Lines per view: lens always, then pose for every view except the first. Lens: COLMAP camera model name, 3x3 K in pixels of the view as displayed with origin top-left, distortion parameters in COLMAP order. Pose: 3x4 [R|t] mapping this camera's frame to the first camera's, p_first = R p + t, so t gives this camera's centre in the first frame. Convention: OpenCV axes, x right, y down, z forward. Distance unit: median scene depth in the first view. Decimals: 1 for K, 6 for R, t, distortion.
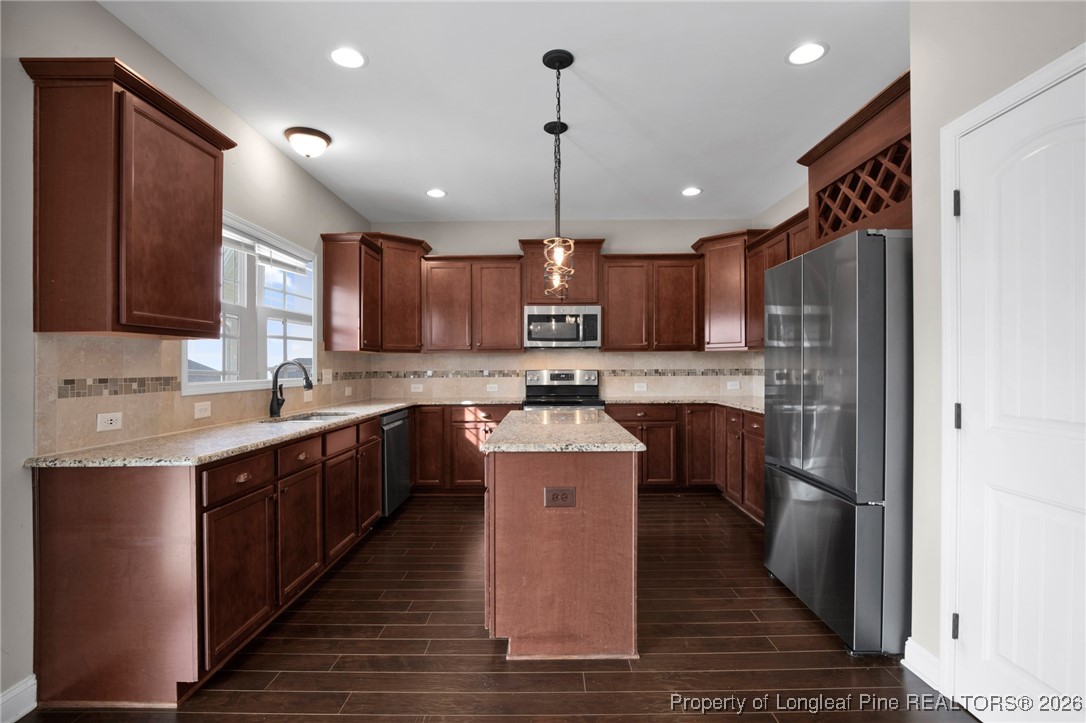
lens RADIAL K [[501.4, 0, 542.4], [0, 501.4, 359.6], [0, 0, 1]] dist [-0.021019, 0.000780]
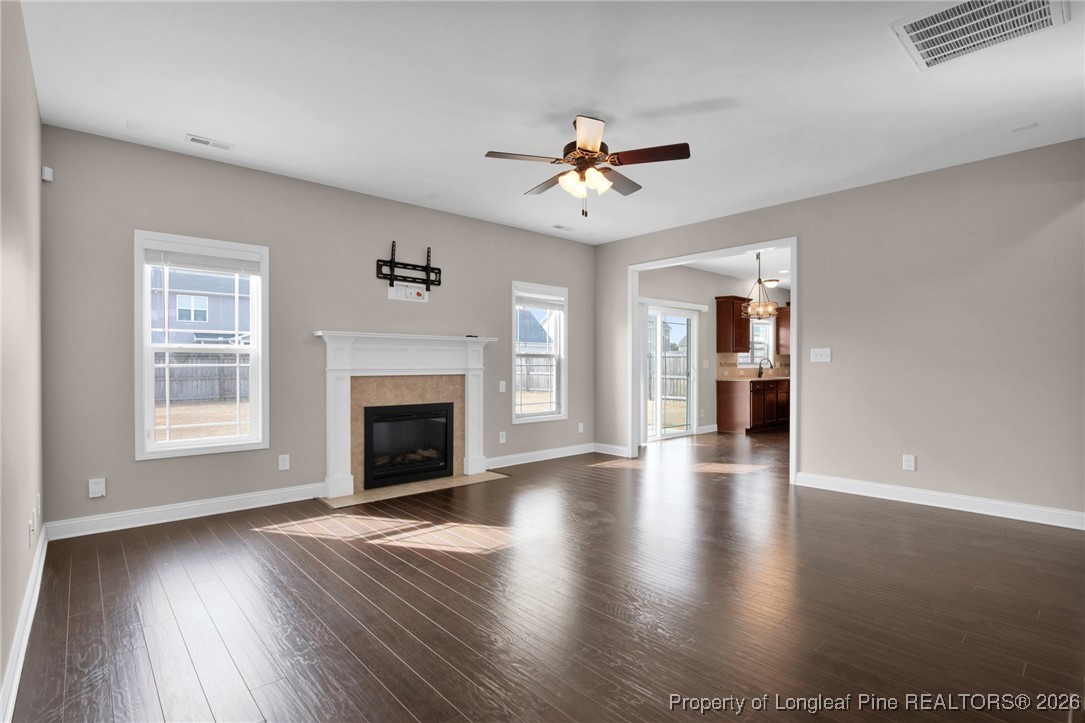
lens RADIAL K [[521.4, 0, 542.5], [0, 521.4, 361.5], [0, 0, 1]] dist [-0.023971, 0.000162]
pose [[0.677476, 0.003540, -0.735536, 0.597737], [0.002954, 0.999967, 0.007534, -0.005675], [0.735539, -0.007277, 0.677443, -1.425103]]
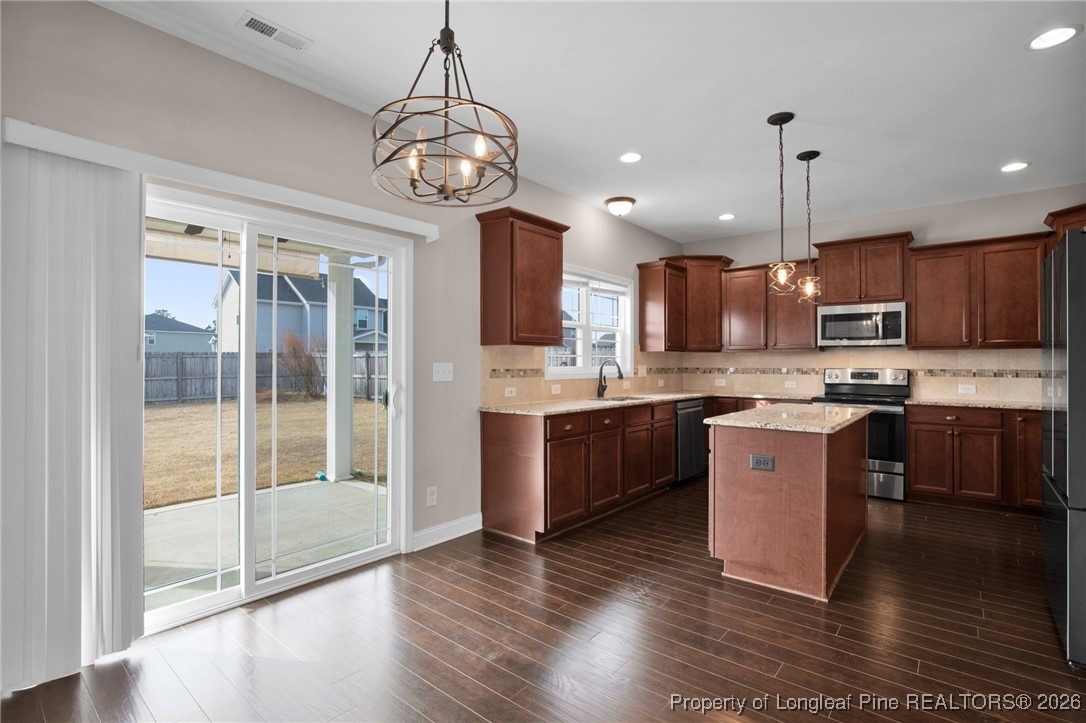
lens RADIAL K [[507.6, 0, 544.9], [0, 507.6, 356.3], [0, 0, 1]] dist [-0.024354, -0.000189]
pose [[0.774858, -0.000917, -0.632135, 0.195708], [0.000513, 1.000000, -0.000822, -0.003560], [0.632135, 0.000312, 0.774858, -0.182368]]
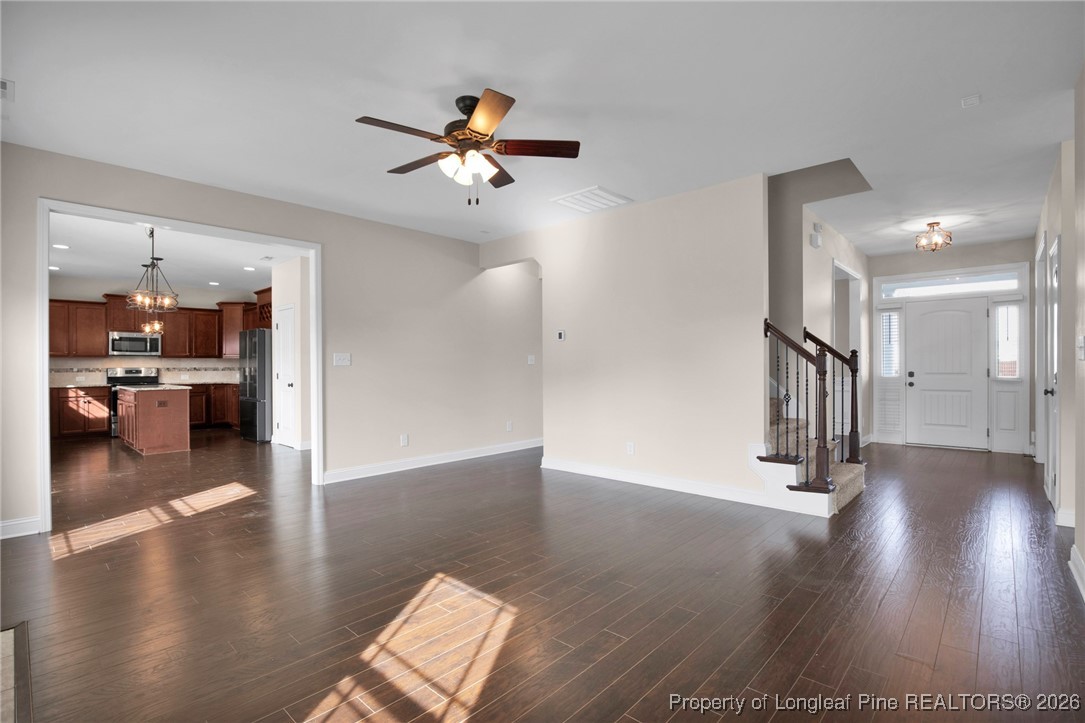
lens RADIAL K [[508.9, 0, 543.9], [0, 508.9, 366.9], [0, 0, 1]] dist [-0.024891, 0.000066]
pose [[0.671191, -0.000180, 0.741284, -0.327897], [-0.005838, 0.999968, 0.005529, -0.001018], [-0.741261, -0.008039, 0.671168, -1.390250]]
